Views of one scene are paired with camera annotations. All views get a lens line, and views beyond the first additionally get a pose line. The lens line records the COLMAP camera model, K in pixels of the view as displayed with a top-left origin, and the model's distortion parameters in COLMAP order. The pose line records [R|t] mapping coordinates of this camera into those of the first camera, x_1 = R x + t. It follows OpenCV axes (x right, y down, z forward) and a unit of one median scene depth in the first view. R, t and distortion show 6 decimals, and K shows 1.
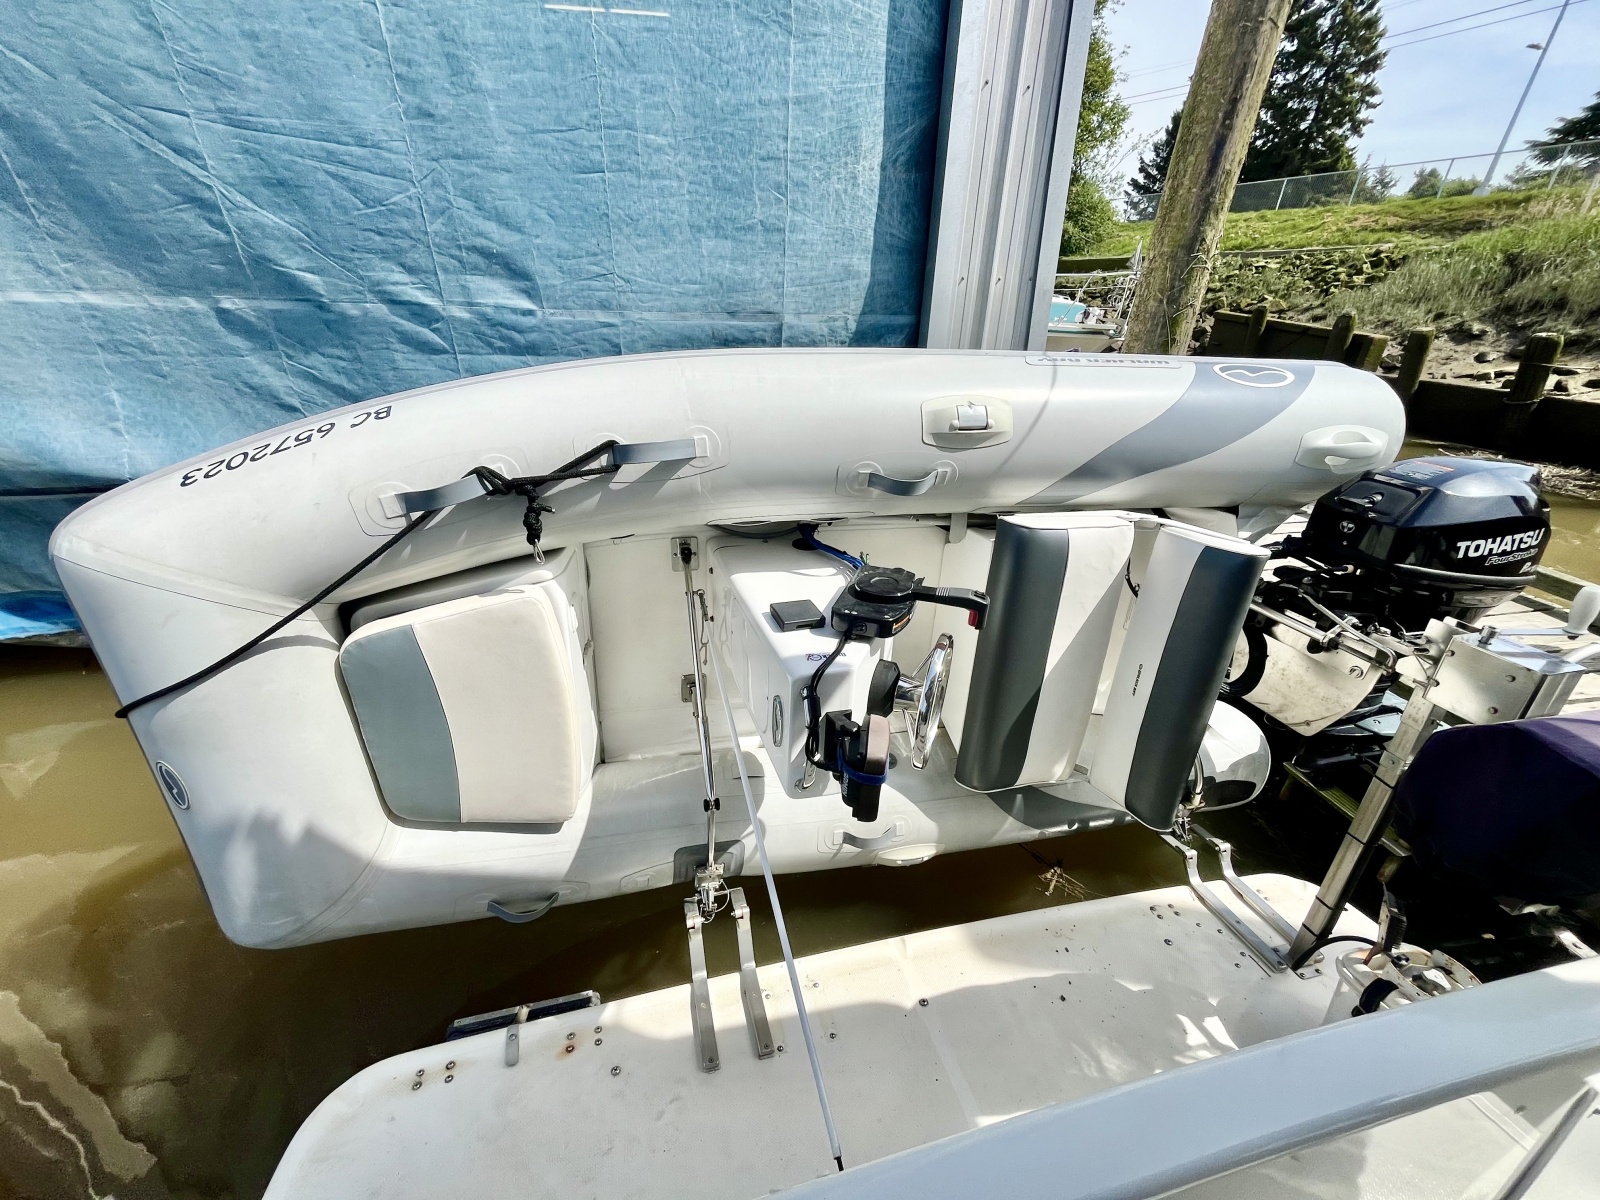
lens RADIAL K [[637.5, 0, 777.3], [0, 637.5, 559.0], [0, 0, 1]] dist [-0.005506, -0.000824]
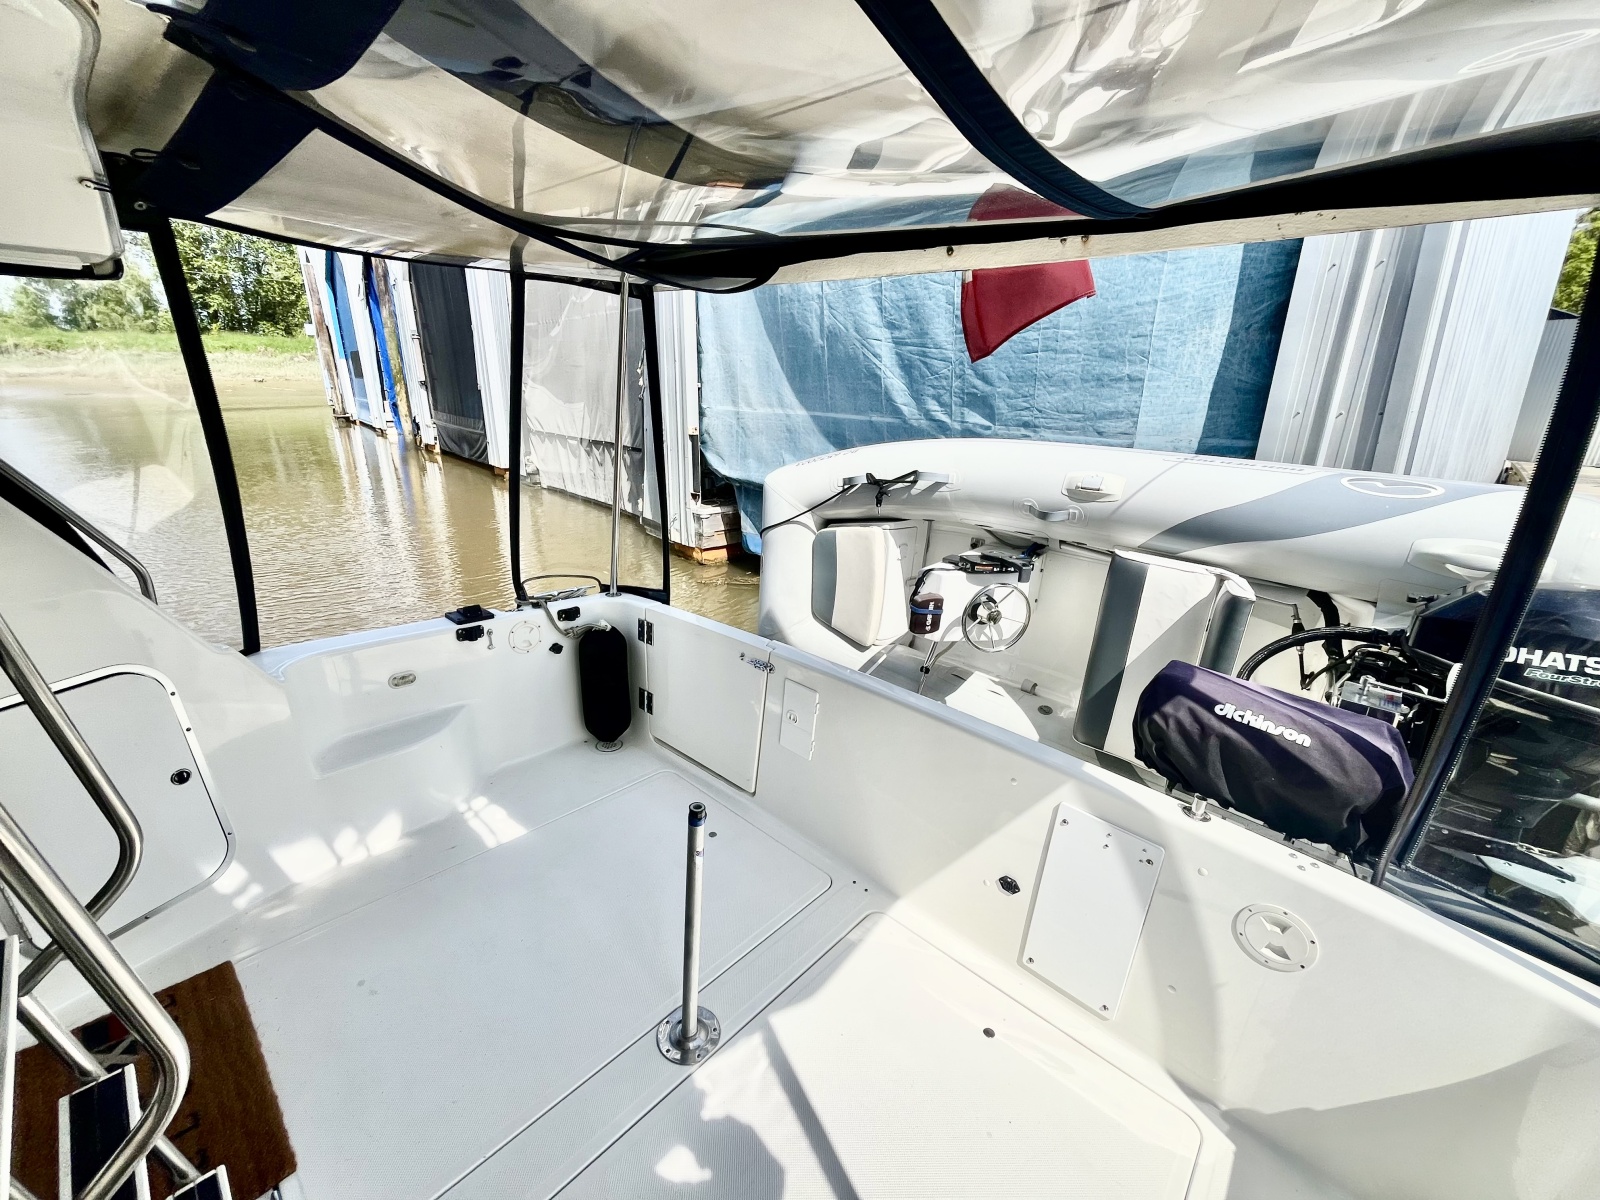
lens RADIAL K [[637.5, 0, 785.3], [0, 637.5, 598.3], [0, 0, 1]] dist [-0.005506, -0.000824]
pose [[0.553484, 0.242403, -0.796803, 0.941053], [-0.353266, 0.934711, 0.038968, 0.216611], [0.754227, 0.259915, 0.602981, -0.430157]]
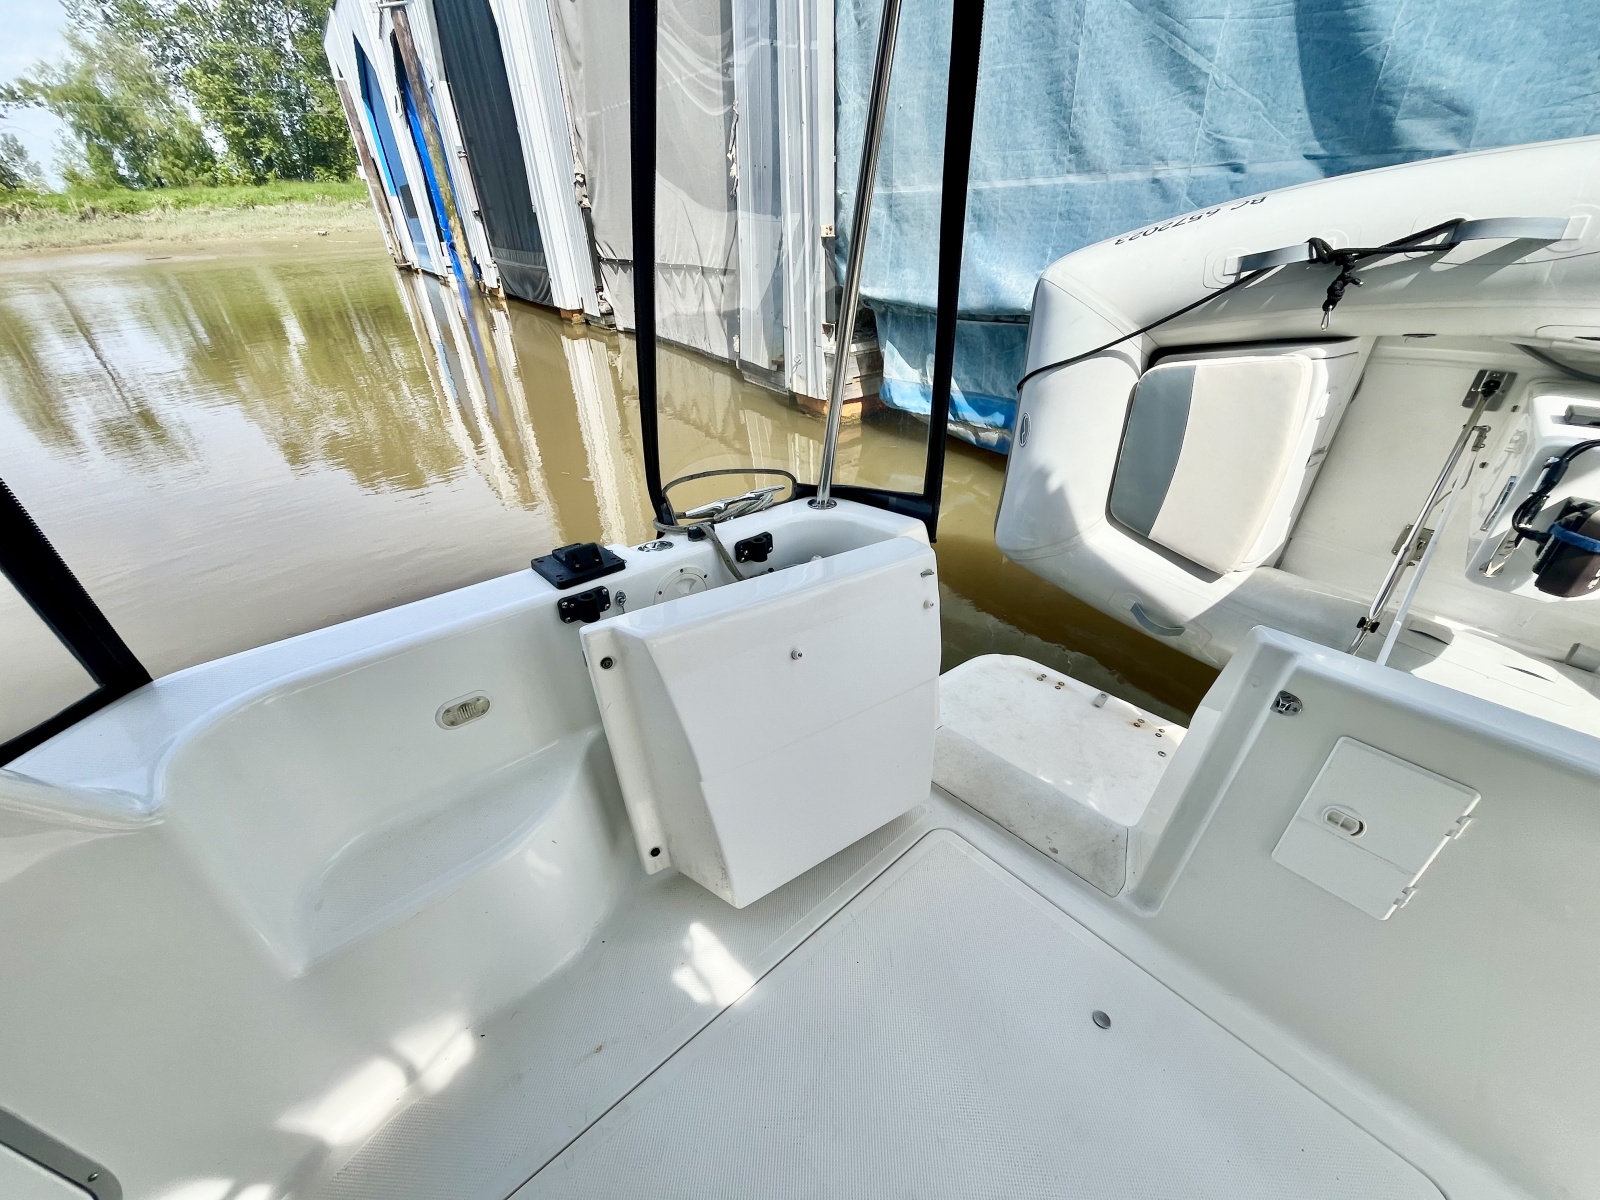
lens RADIAL K [[637.5, 0, 774.0], [0, 637.5, 595.1], [0, 0, 1]] dist [-0.005506, -0.000824]
pose [[0.452278, 0.417459, -0.788145, 0.211690], [-0.324568, 0.900139, 0.290526, 0.296318], [0.830722, 0.124408, 0.542607, -0.313436]]
